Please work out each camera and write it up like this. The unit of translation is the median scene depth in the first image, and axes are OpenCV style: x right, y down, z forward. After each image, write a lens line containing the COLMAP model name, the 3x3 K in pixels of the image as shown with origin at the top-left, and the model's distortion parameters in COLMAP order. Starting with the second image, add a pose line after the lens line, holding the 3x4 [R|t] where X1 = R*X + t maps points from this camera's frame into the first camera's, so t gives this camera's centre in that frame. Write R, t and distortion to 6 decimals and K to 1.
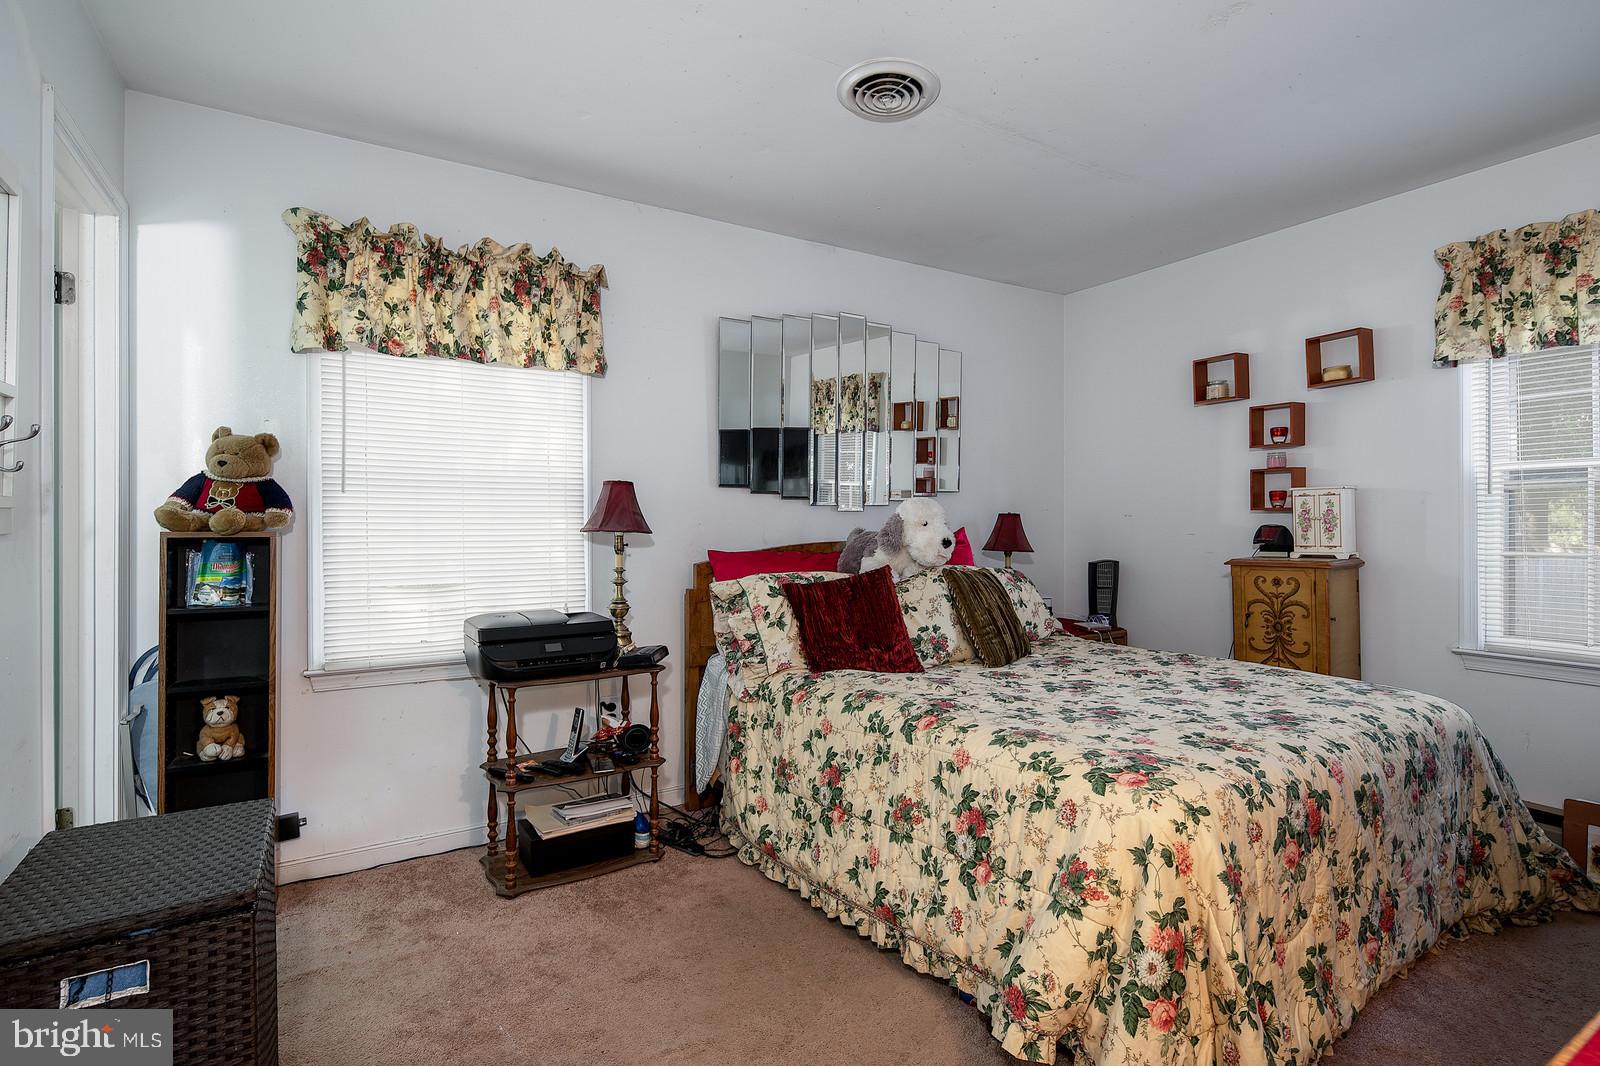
lens RADIAL K [[795.1, 0, 798.2], [0, 795.1, 523.2], [0, 0, 1]] dist [0.002351, -0.002707]
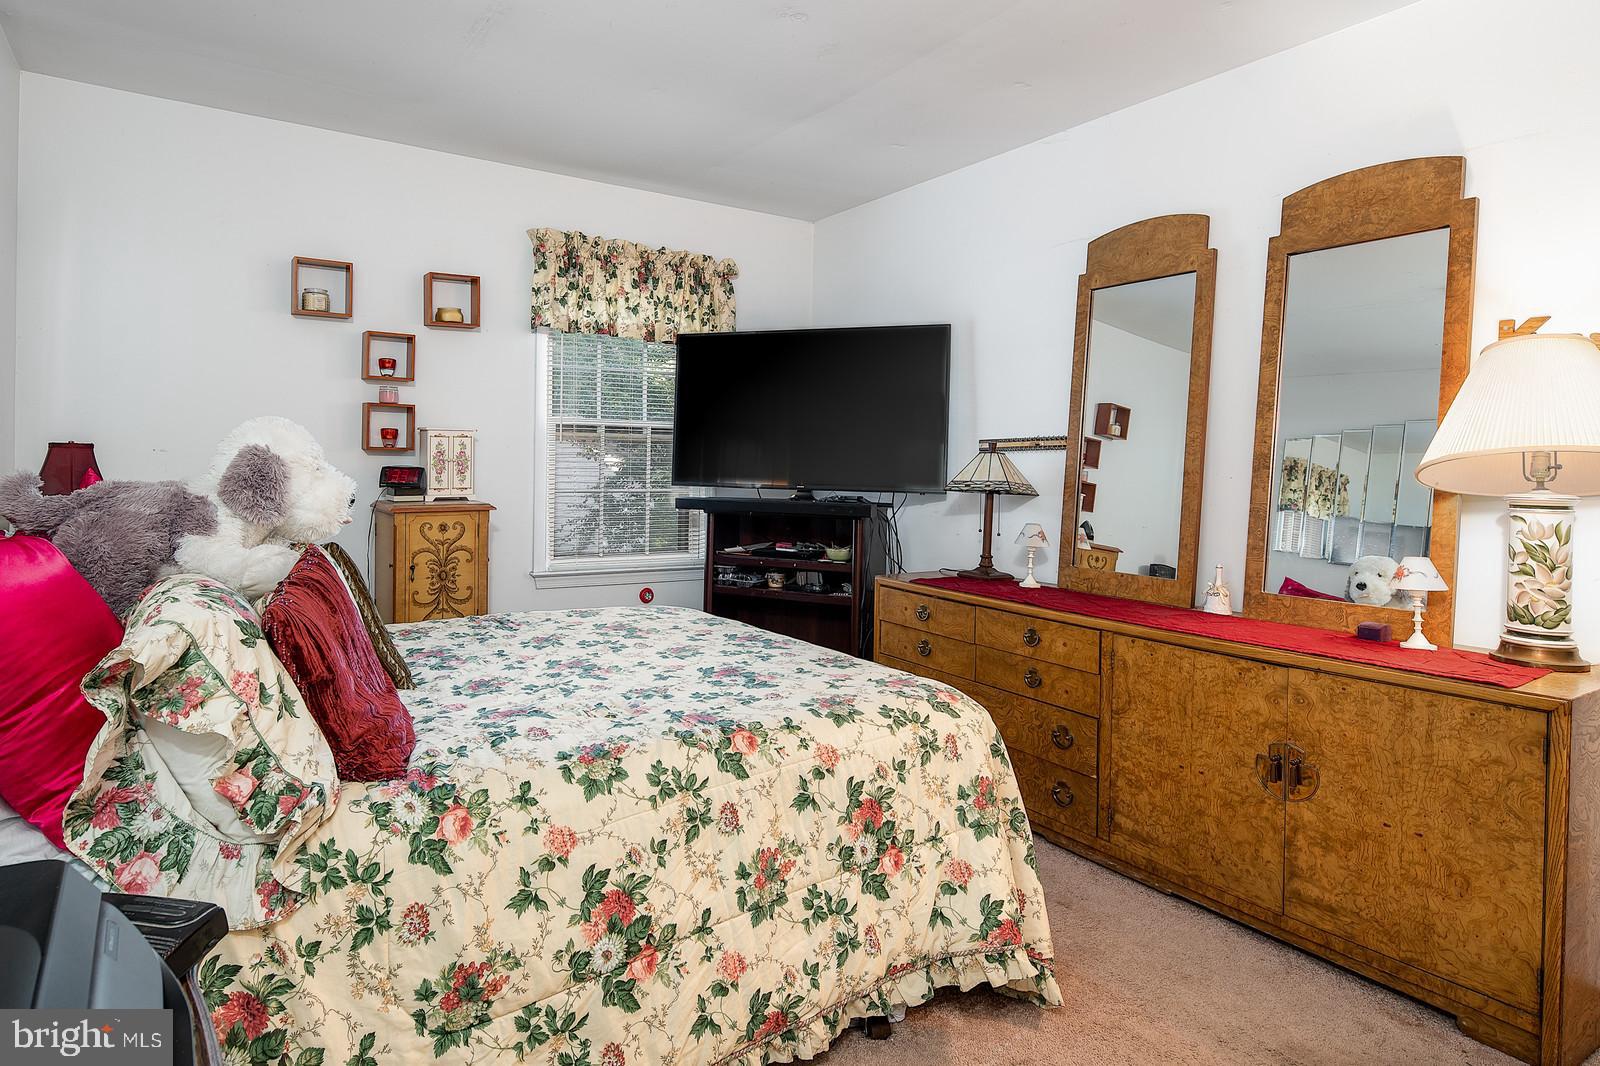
lens RADIAL K [[817.2, 0, 802.9], [0, 817.2, 467.0], [0, 0, 1]] dist [0.005038, -0.000695]
pose [[0.016508, -0.000240, 0.999864, -0.356981], [-0.011948, 0.999929, 0.000437, -0.003400], [-0.999792, -0.011953, 0.016504, 0.559401]]
